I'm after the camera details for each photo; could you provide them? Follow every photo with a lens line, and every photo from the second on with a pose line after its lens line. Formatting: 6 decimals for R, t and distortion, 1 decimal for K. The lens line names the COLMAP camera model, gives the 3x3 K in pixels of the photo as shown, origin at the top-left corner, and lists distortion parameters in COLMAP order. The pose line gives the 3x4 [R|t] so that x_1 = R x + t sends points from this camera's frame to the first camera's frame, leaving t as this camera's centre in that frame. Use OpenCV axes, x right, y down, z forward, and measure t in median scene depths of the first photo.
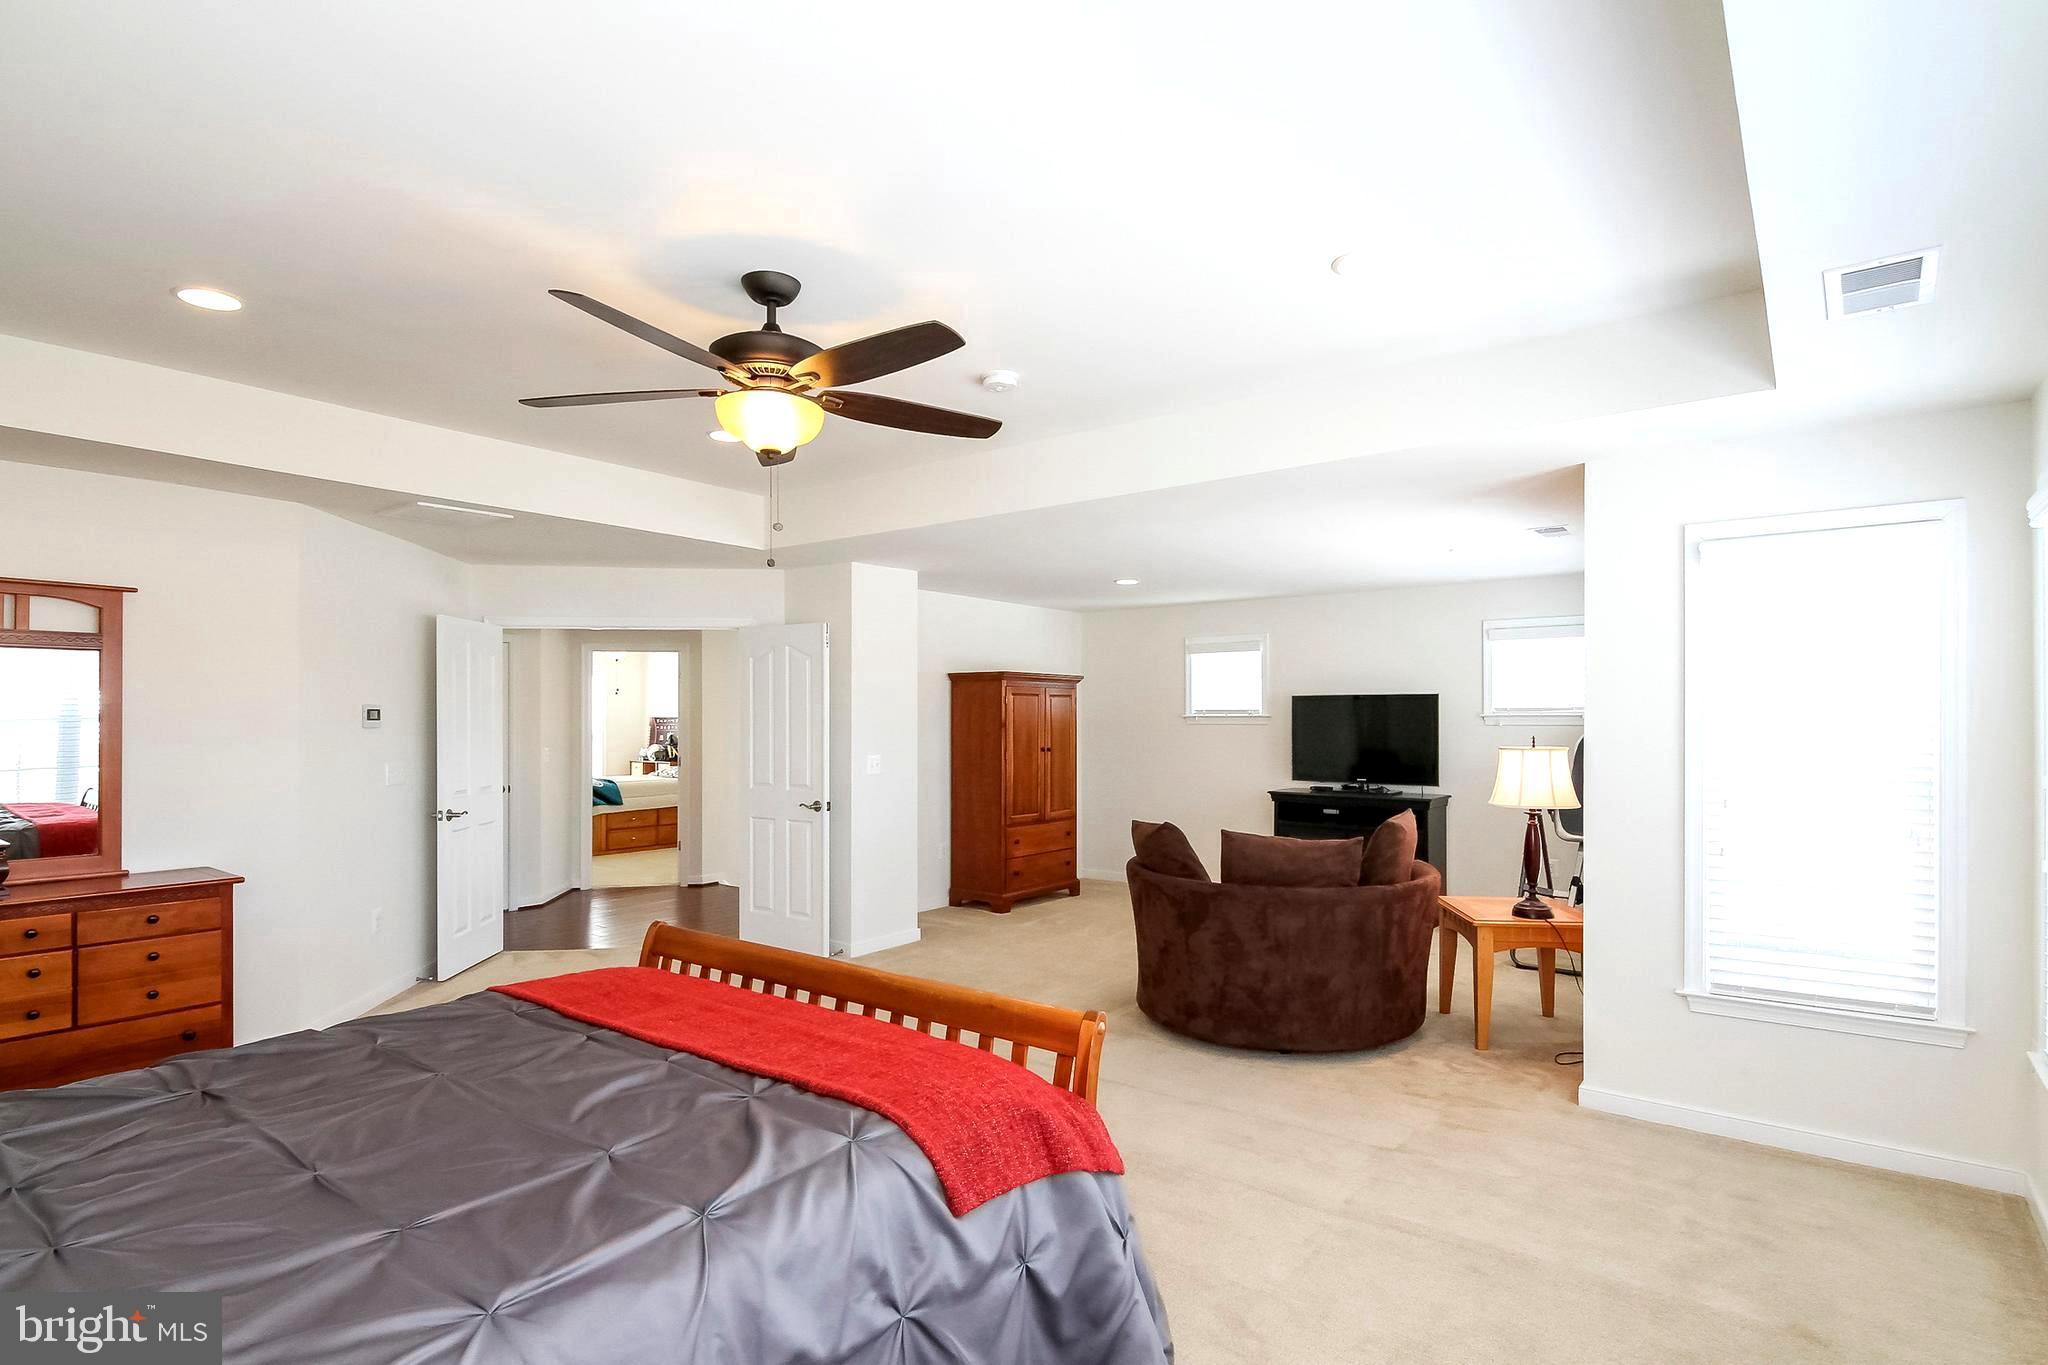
lens RADIAL K [[1036.9, 0, 1024.0], [0, 1036.9, 694.7], [0, 0, 1]] dist [-0.003777, -0.002439]
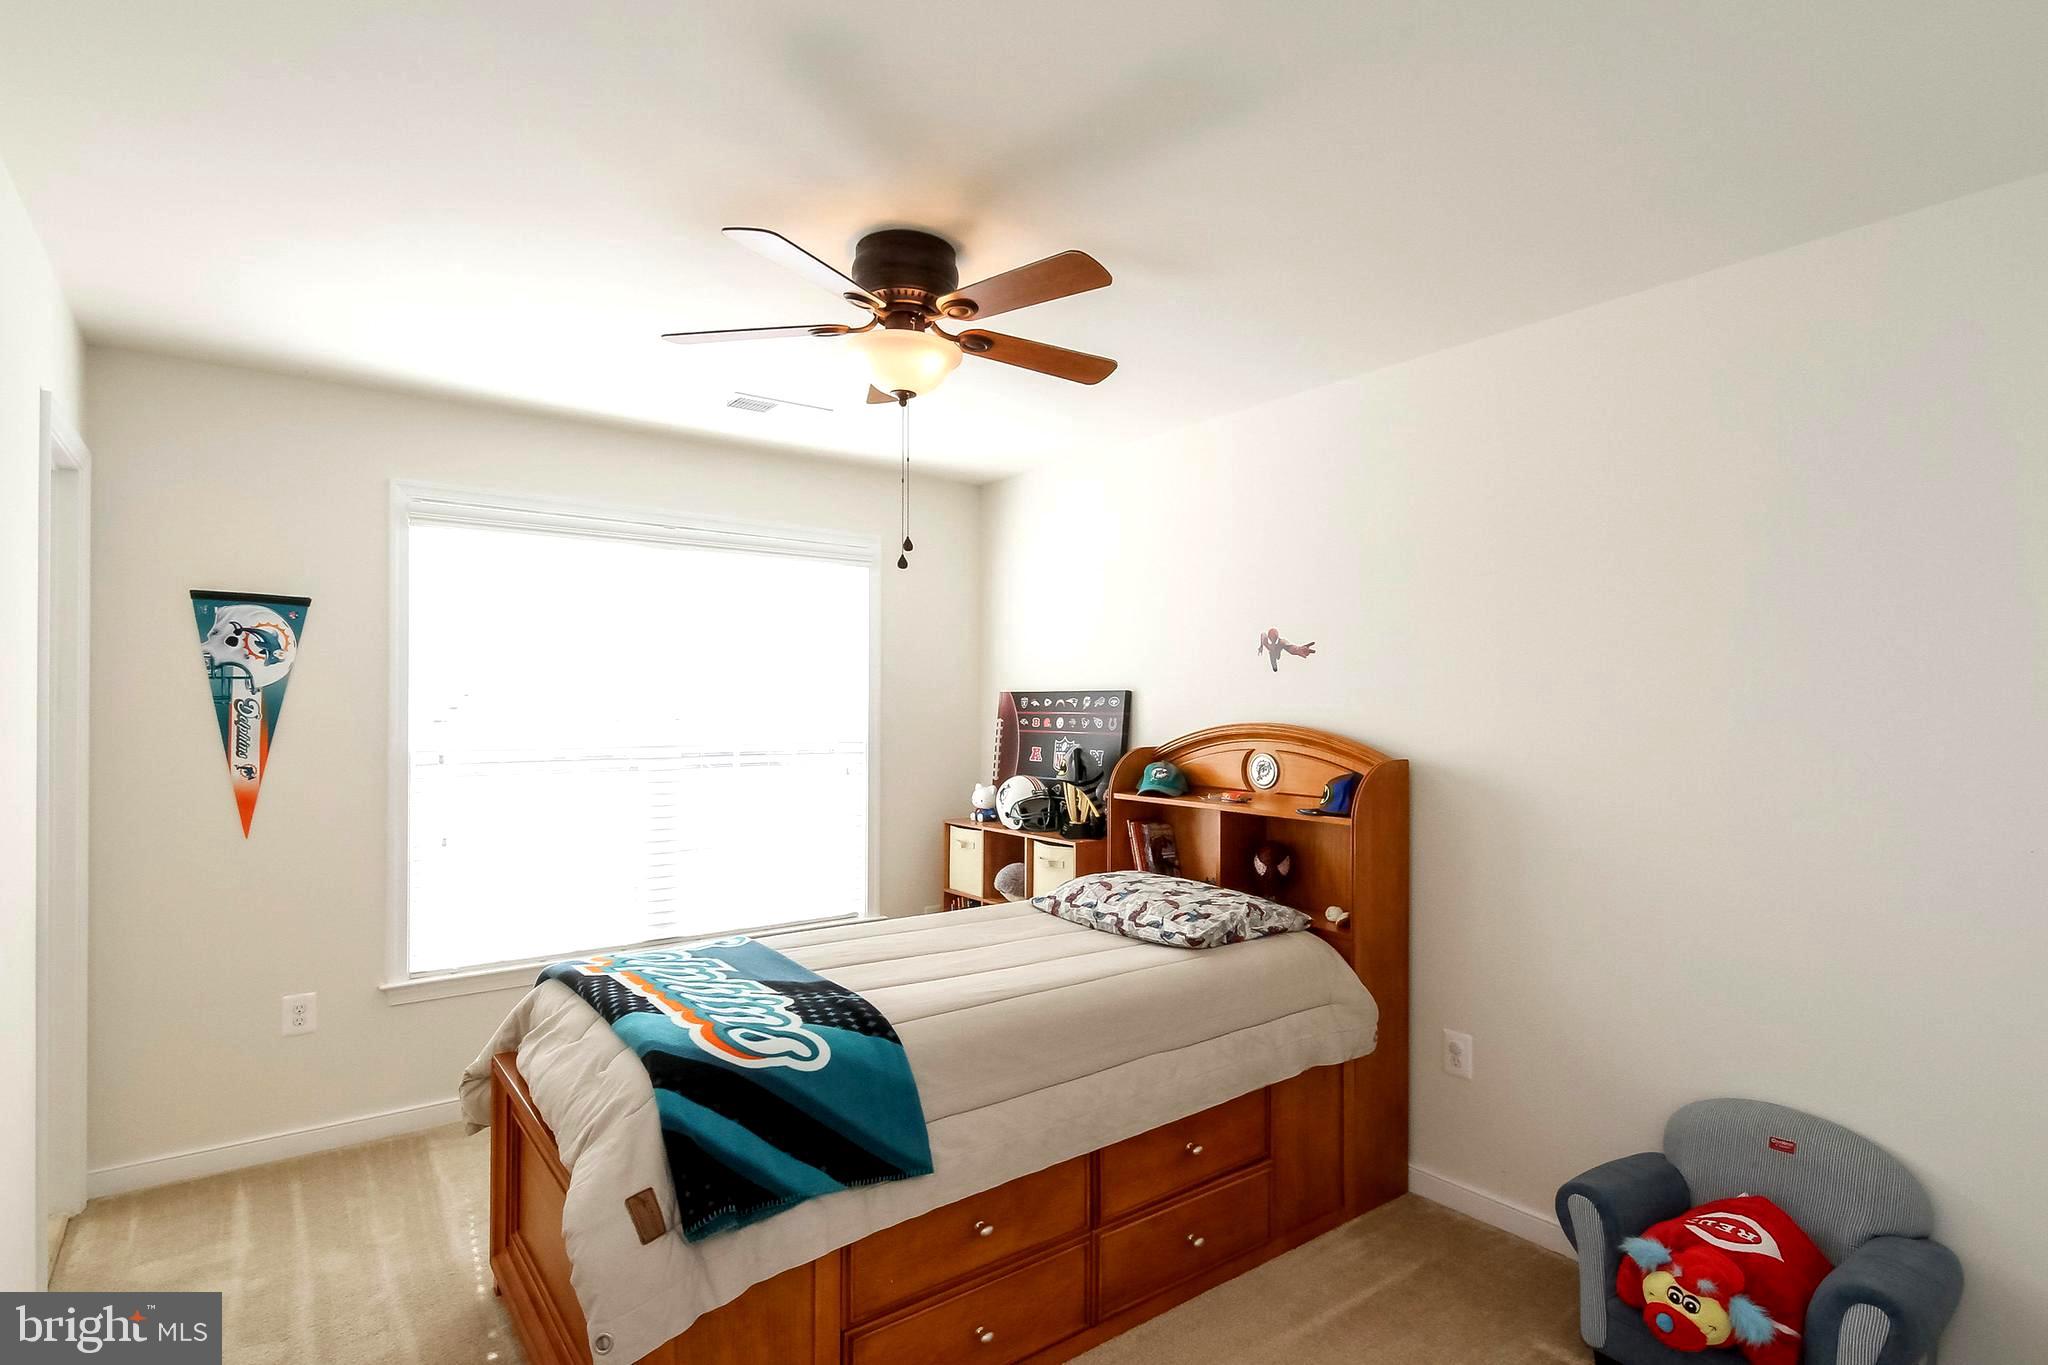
lens RADIAL K [[1036.9, 0, 1024.9], [0, 1036.9, 687.6], [0, 0, 1]] dist [-0.003777, -0.002439]
pose [[0.963839, -0.000690, -0.266485, -0.270905], [0.002162, 0.999984, 0.005230, 0.019002], [0.266477, -0.005617, 0.963825, 0.697172]]
